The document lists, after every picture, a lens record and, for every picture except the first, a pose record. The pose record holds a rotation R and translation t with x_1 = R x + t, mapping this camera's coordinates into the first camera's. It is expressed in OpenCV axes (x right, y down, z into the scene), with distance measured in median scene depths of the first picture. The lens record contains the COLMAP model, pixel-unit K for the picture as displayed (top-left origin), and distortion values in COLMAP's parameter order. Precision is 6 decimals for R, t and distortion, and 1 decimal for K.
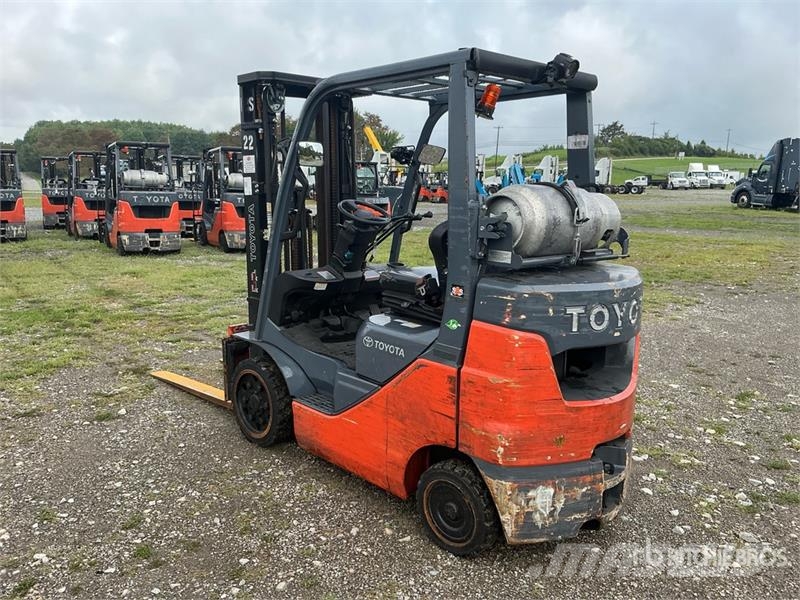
lens RADIAL K [[665.3, 0, 400.0], [0, 665.3, 300.0], [0, 0, 1]] dist [0.129141, -0.267156]
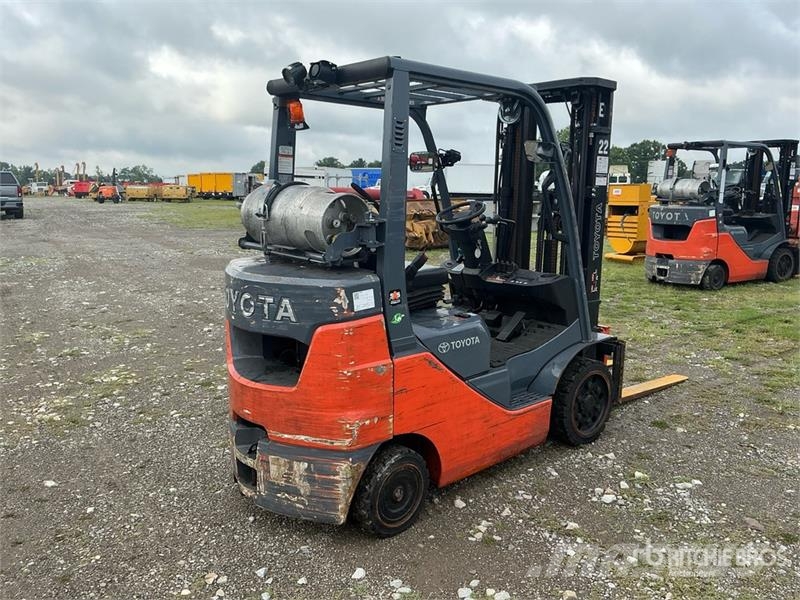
lens RADIAL K [[667.0, 0, 401.6], [0, 667.0, 297.2], [0, 0, 1]] dist [0.130575, -0.270301]
pose [[-0.058253, 0.154223, -0.986317, 1.296255], [-0.178767, 0.970414, 0.162294, -0.196124], [0.982166, 0.185775, -0.028959, 1.202295]]
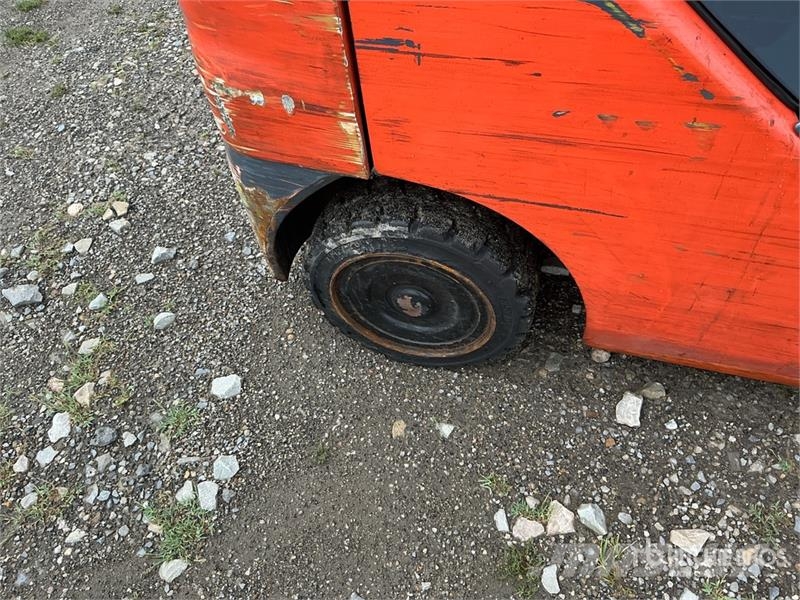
lens RADIAL K [[665.3, 0, 400.0], [0, 665.3, 300.0], [0, 0, 1]] dist [0.129141, -0.267156]
pose [[-0.873755, 0.407628, -0.265315, 0.430152], [-0.037308, 0.487725, 0.872200, -0.068756], [0.484934, 0.771987, -0.410944, 1.377202]]
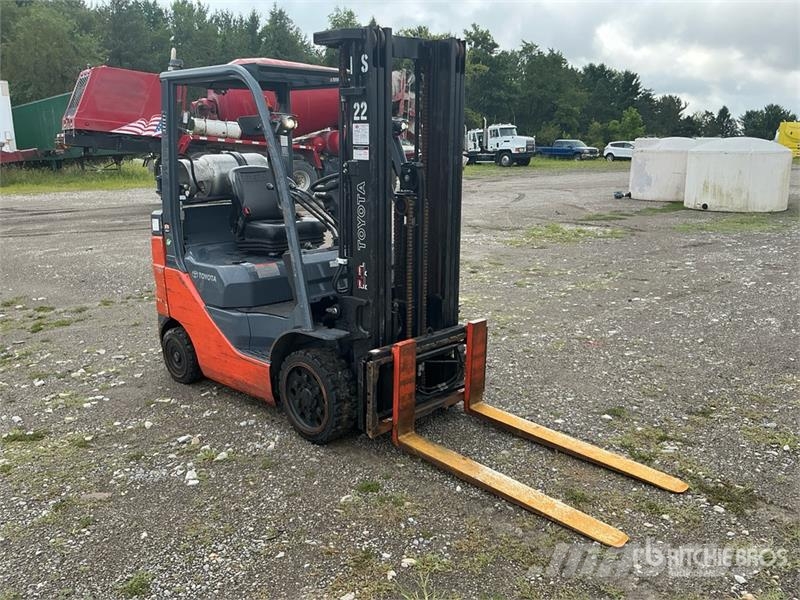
lens RADIAL K [[667.0, 0, 401.6], [0, 667.0, 297.2], [0, 0, 1]] dist [0.130575, -0.270301]
pose [[-0.999943, -0.004929, -0.009456, -0.194767], [-0.008240, 0.920044, 0.391729, -0.496337], [0.006769, 0.391785, -0.920032, 2.647705]]
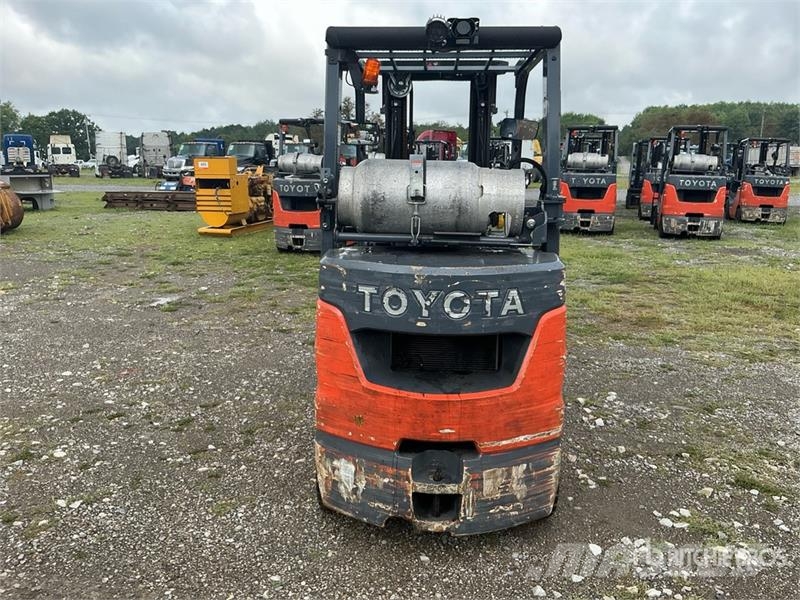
lens RADIAL K [[667.0, 0, 401.6], [0, 667.0, 297.2], [0, 0, 1]] dist [0.130575, -0.270301]
pose [[0.678952, 0.140949, -0.720526, 0.883406], [-0.127767, 0.989107, 0.073094, -0.044780], [0.722979, 0.042432, 0.689565, 0.328275]]
